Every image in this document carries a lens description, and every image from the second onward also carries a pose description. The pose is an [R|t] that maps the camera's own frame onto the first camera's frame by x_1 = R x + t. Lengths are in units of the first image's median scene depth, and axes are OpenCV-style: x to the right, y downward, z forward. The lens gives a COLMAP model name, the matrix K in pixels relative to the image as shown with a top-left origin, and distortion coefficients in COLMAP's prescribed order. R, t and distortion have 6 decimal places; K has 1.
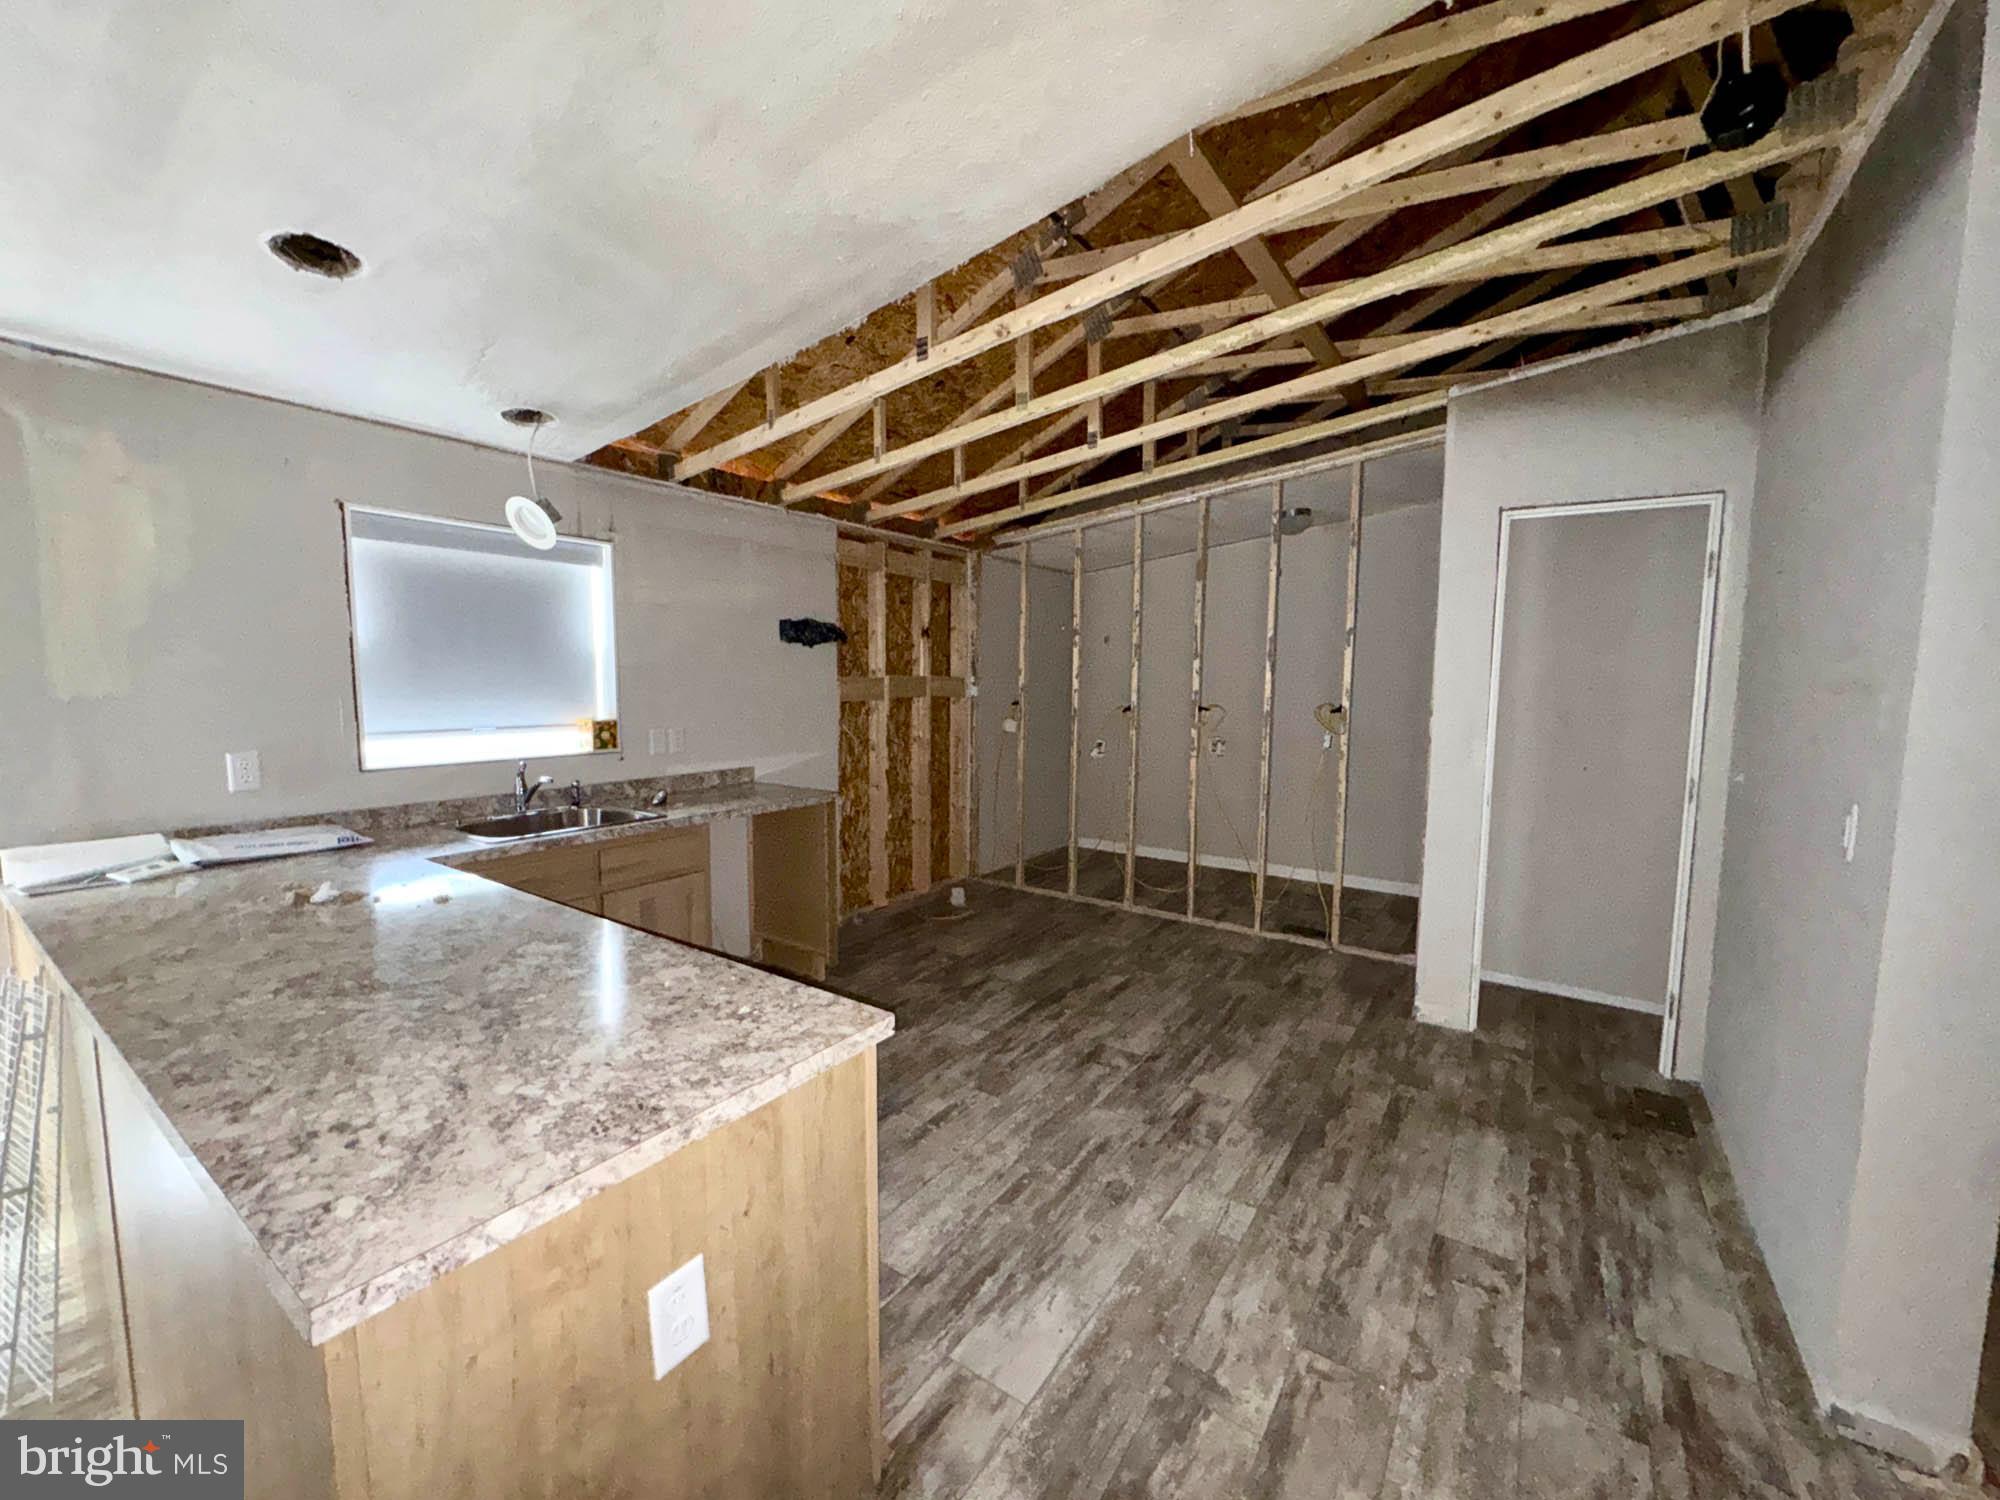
lens RADIAL K [[794.4, 0, 998.6], [0, 794.4, 753.7], [0, 0, 1]] dist [-0.007252, 0.000980]
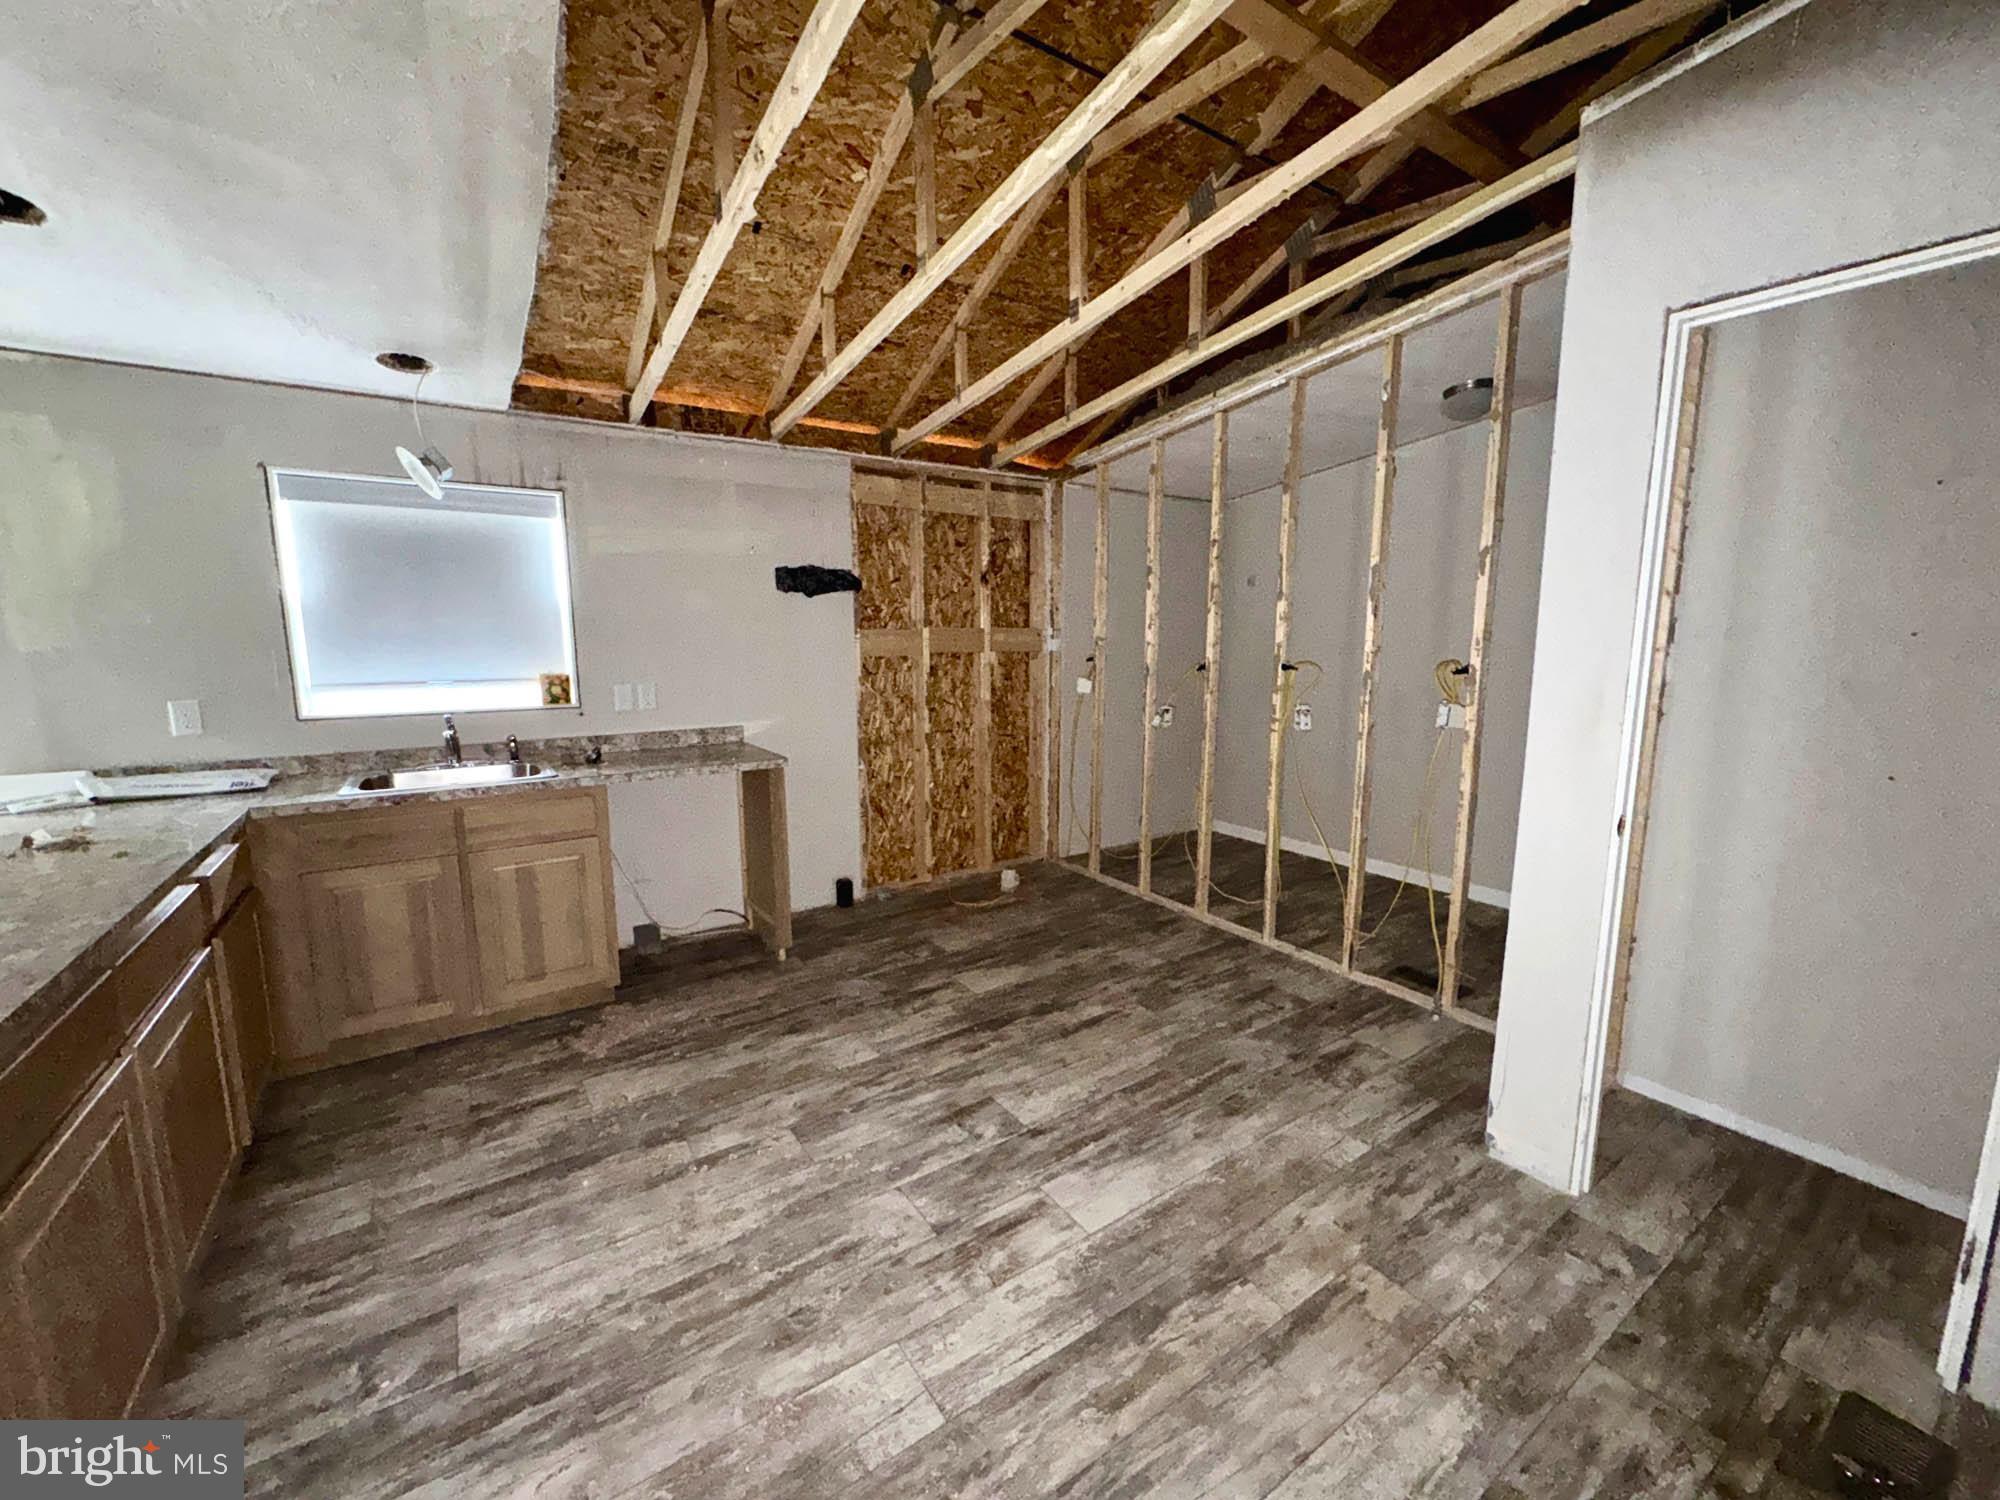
lens RADIAL K [[794.4, 0, 1003.9], [0, 794.4, 753.6], [0, 0, 1]] dist [-0.007252, 0.000980]
pose [[0.932200, 0.045156, -0.359117, 0.335971], [-0.026024, 0.997981, 0.057935, -0.014023], [0.361008, -0.044661, 0.931493, 0.243818]]
